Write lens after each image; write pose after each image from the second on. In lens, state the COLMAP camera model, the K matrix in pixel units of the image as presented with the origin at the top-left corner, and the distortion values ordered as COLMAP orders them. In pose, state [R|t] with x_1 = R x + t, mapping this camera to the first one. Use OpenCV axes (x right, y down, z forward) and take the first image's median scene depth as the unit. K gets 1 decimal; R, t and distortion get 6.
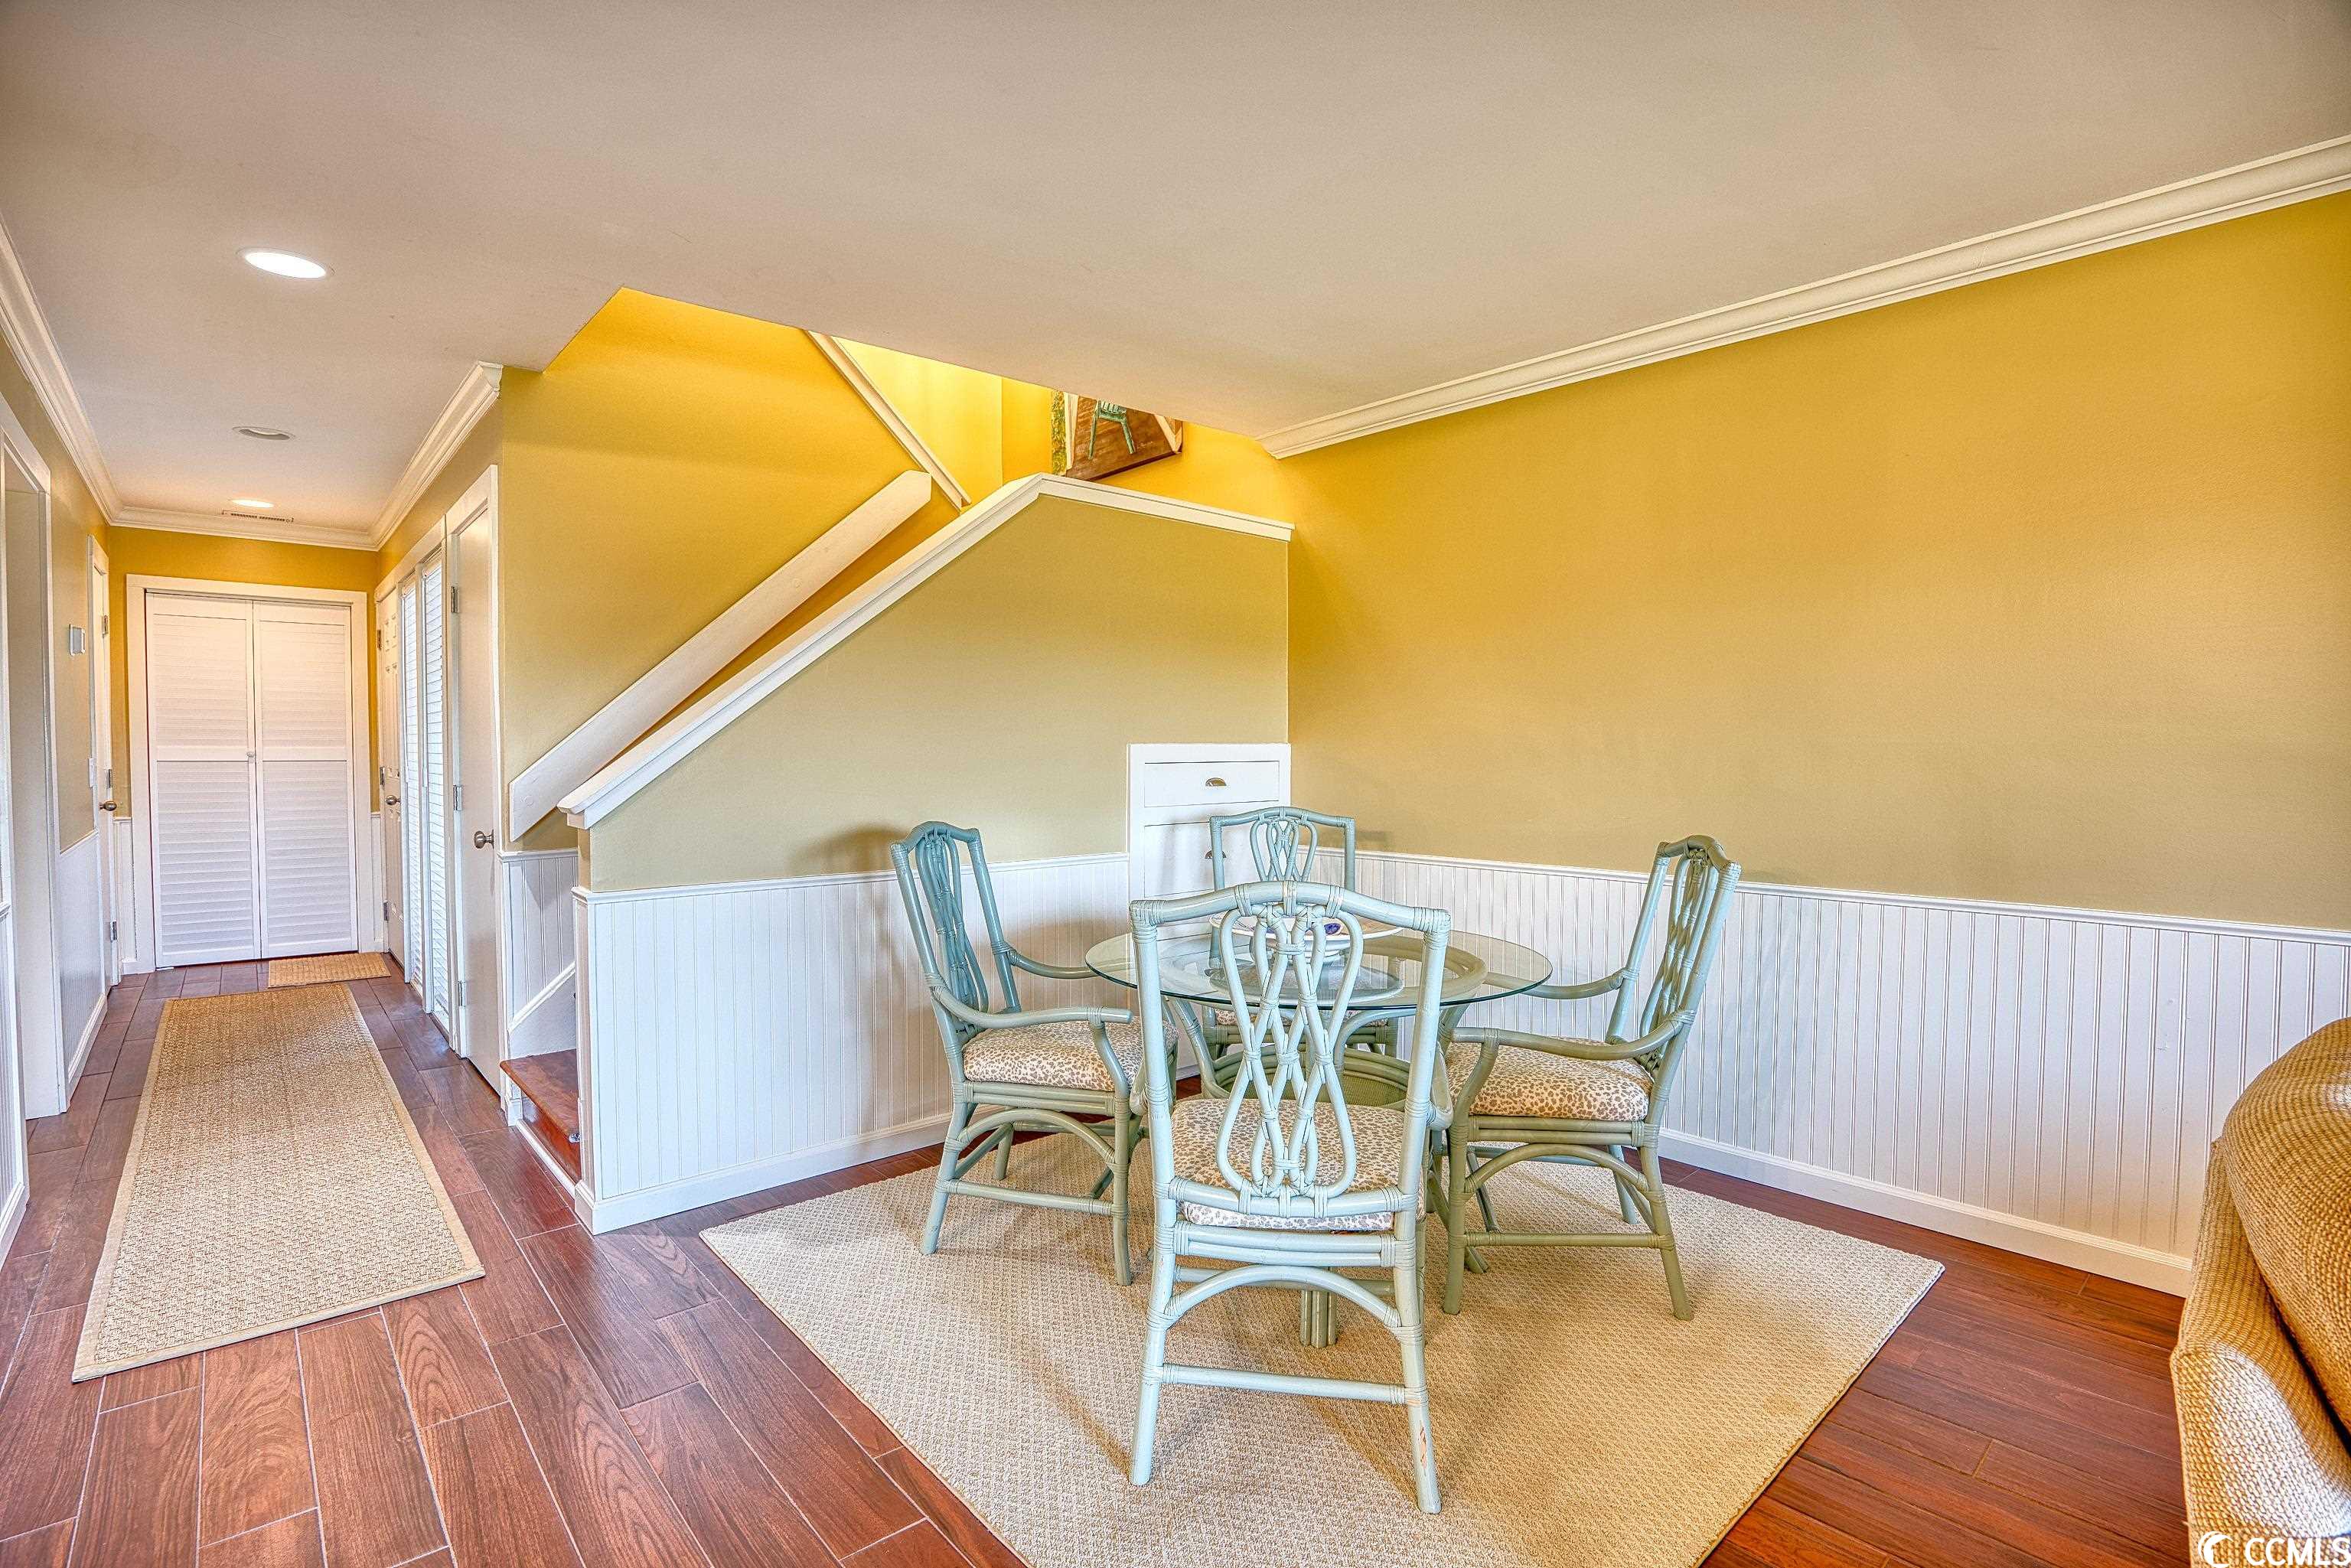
lens RADIAL K [[1103.2, 0, 1164.3], [0, 1103.2, 783.2], [0, 0, 1]] dist [-0.051332, 0.010326]
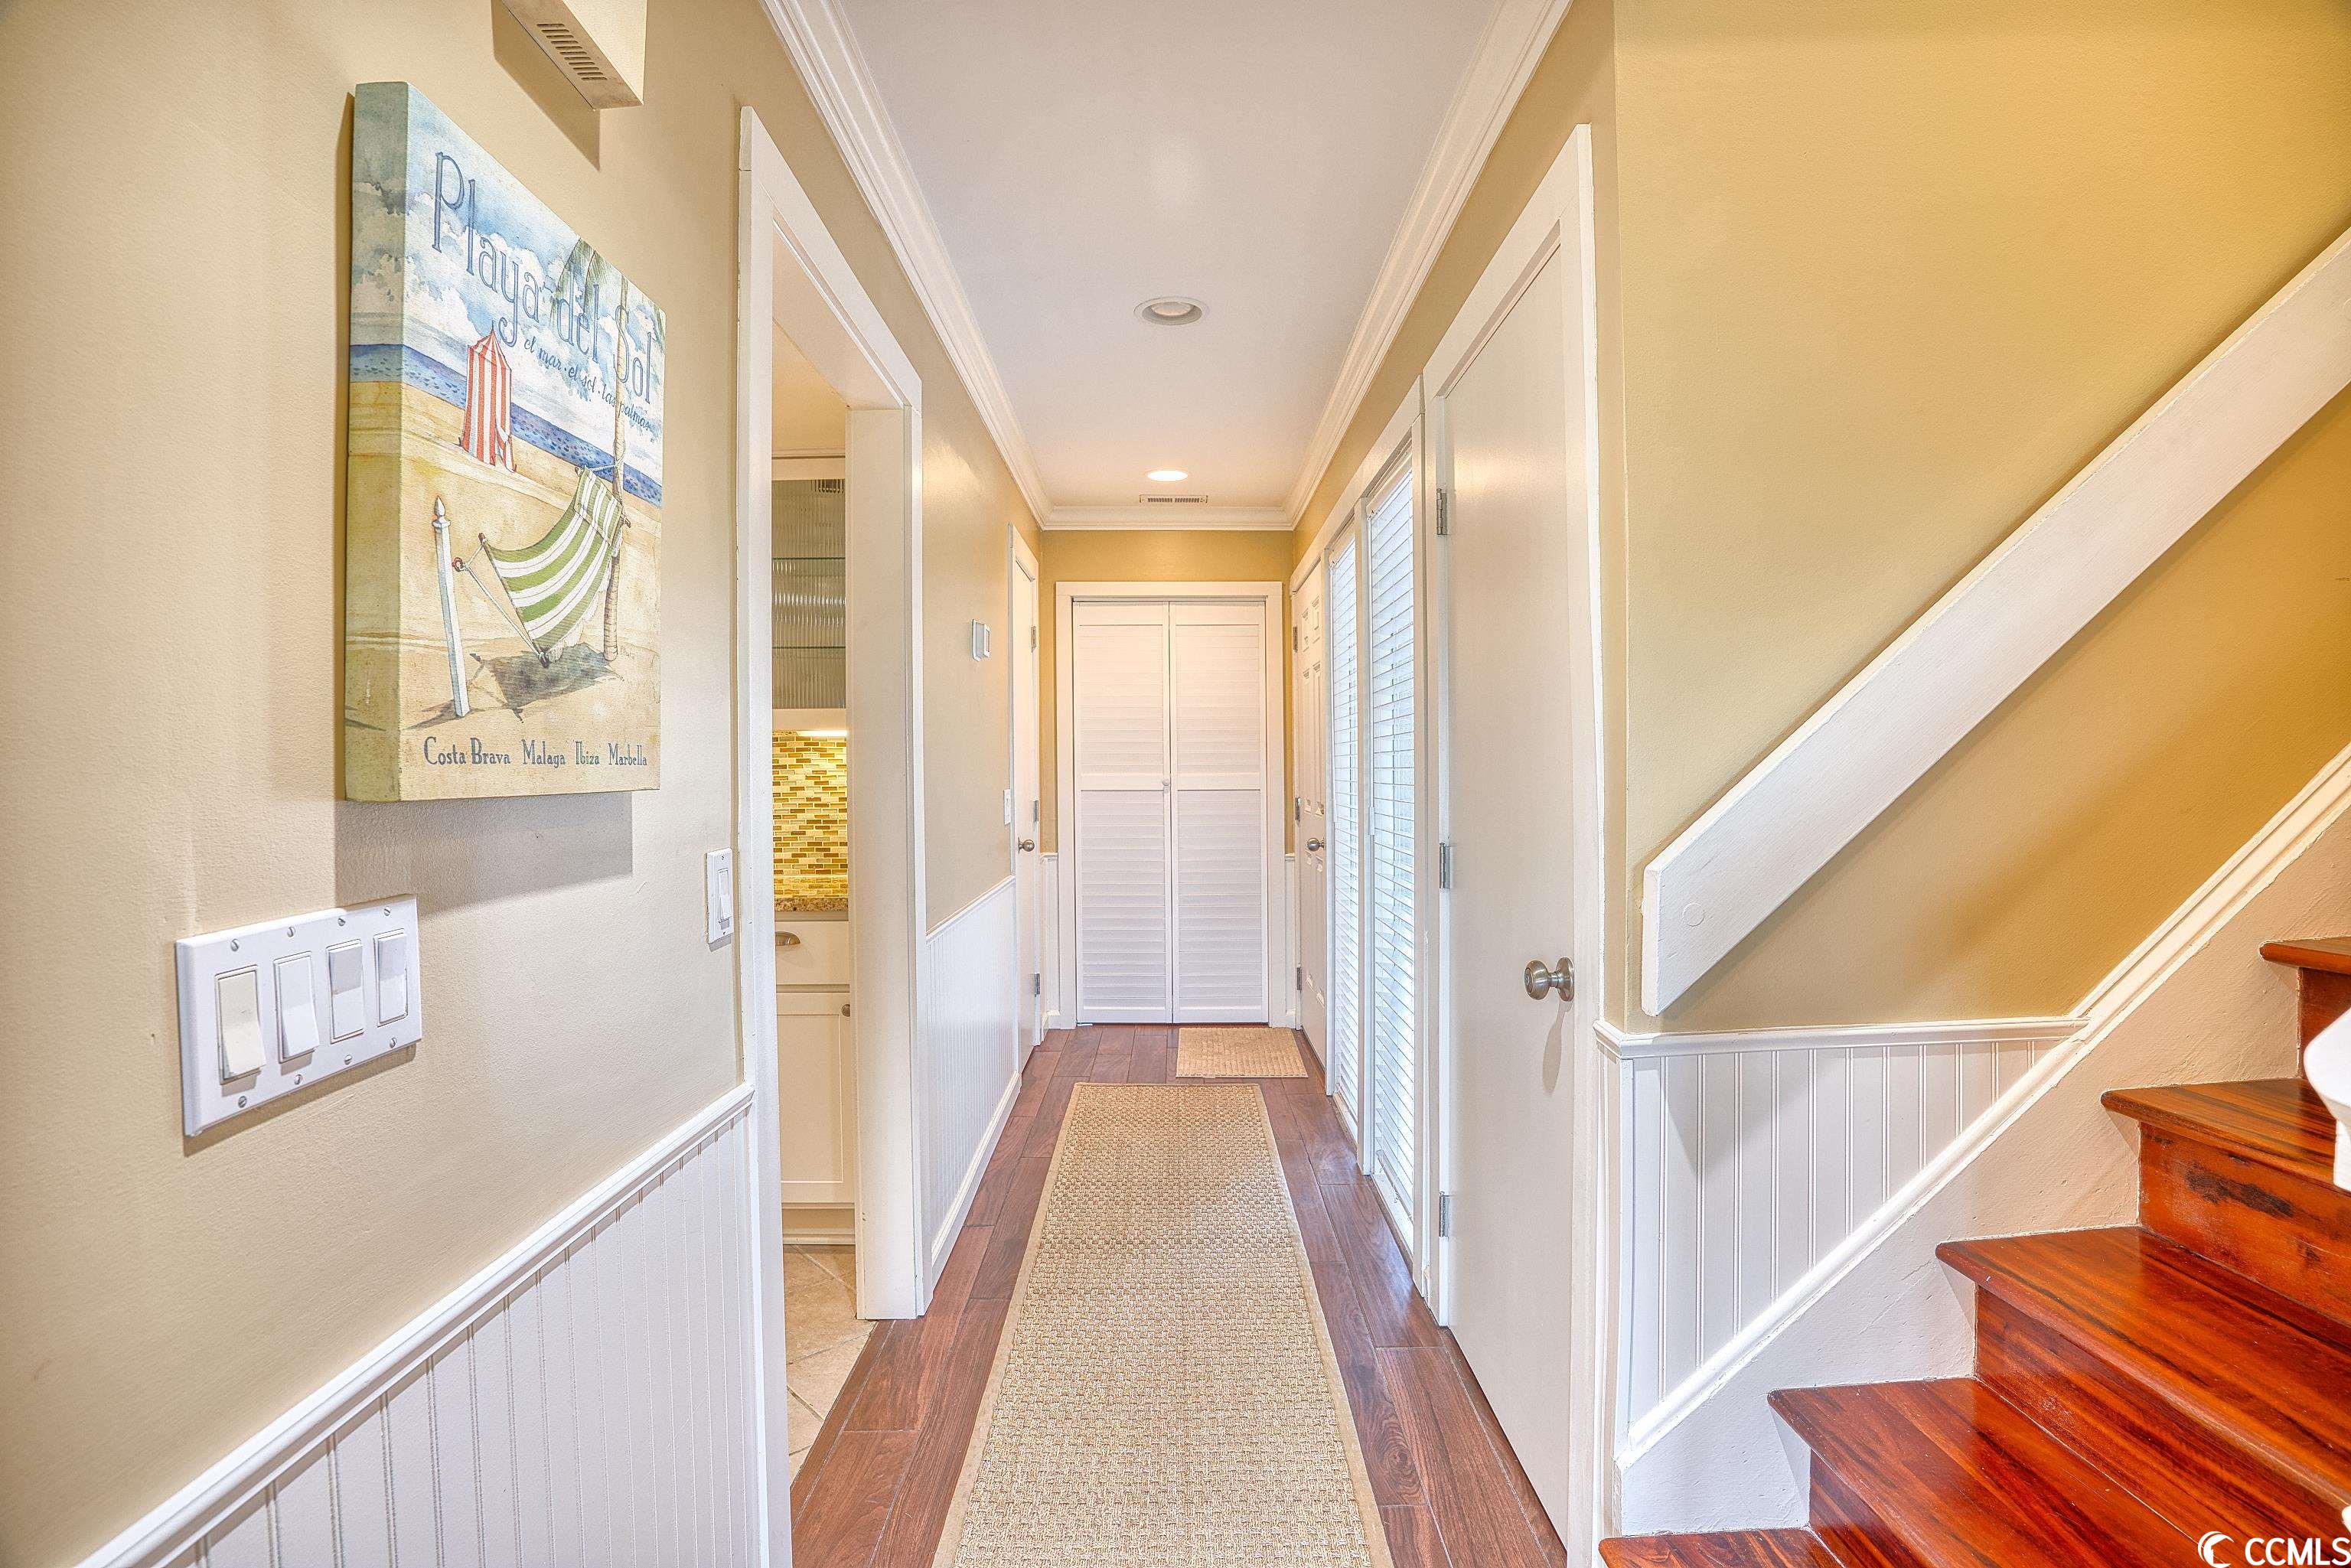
lens RADIAL K [[1103.2, 0, 1166.8], [0, 1103.2, 784.0], [0, 0, 1]] dist [-0.051332, 0.010326]
pose [[0.752068, -0.000946, -0.659084, -0.296757], [-0.010902, 0.999844, -0.013875, -0.014679], [0.658995, 0.017620, 0.751941, 0.365311]]
